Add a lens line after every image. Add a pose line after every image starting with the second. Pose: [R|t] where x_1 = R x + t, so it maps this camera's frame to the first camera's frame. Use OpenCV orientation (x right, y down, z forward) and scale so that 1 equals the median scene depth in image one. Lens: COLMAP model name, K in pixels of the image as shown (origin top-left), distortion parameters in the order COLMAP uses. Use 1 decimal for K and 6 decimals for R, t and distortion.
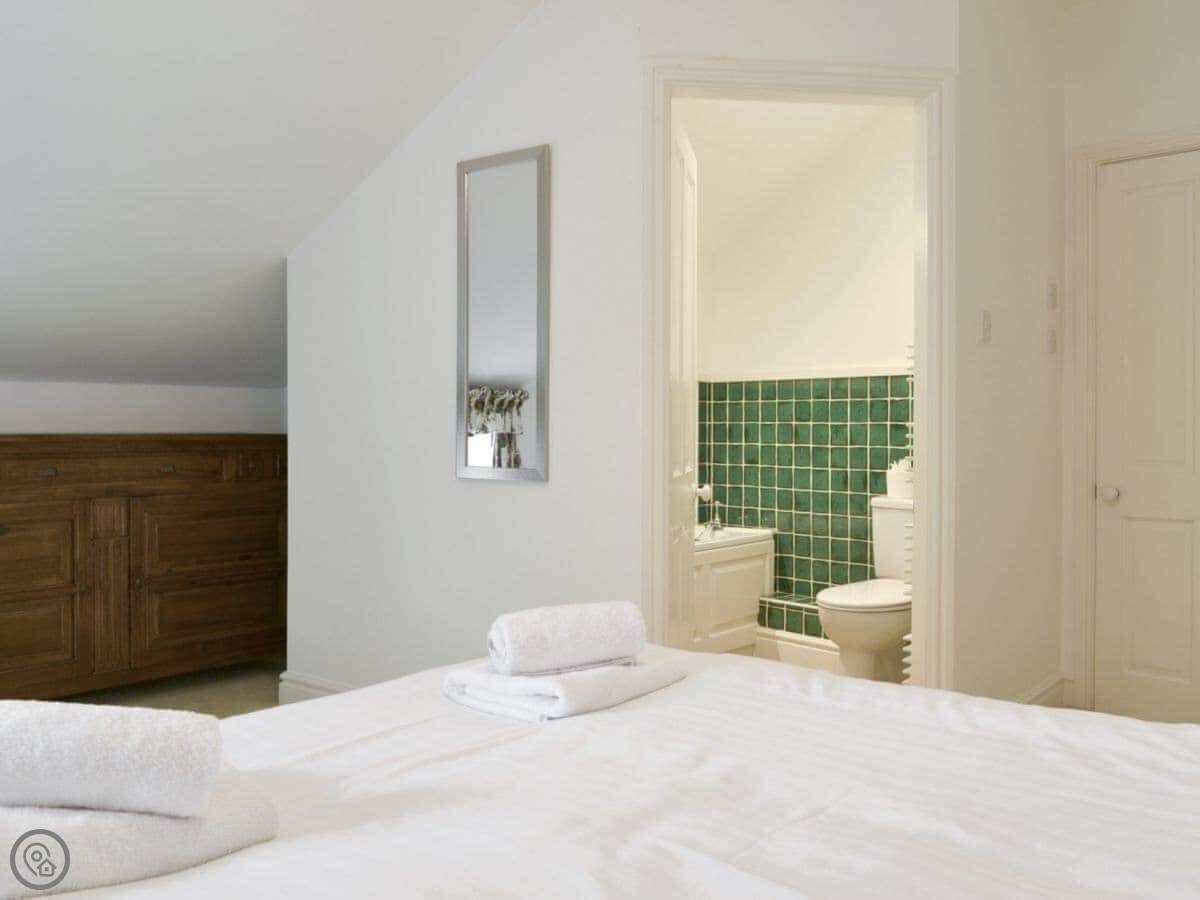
lens RADIAL K [[1142.4, 0, 577.5], [0, 1142.4, 448.4], [0, 0, 1]] dist [-0.052831, -0.002513]
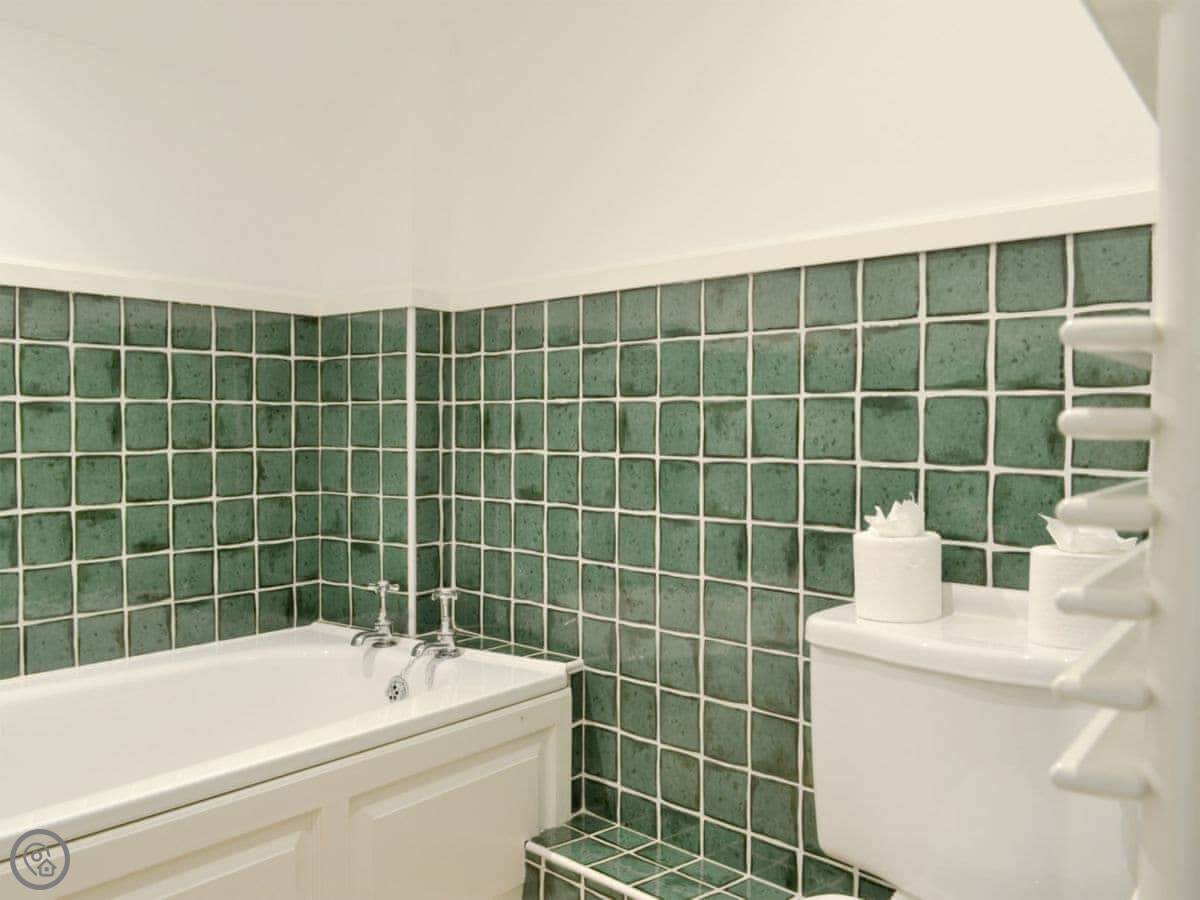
lens RADIAL K [[1080.1, 0, 599.0], [0, 1080.1, 472.9], [0, 0, 1]] dist [-0.009635, 0.012757]
pose [[0.998548, -0.000507, 0.053874, 0.163159], [-0.000687, 0.999754, 0.022153, -0.005155], [-0.053872, -0.022158, 0.998302, 0.623522]]
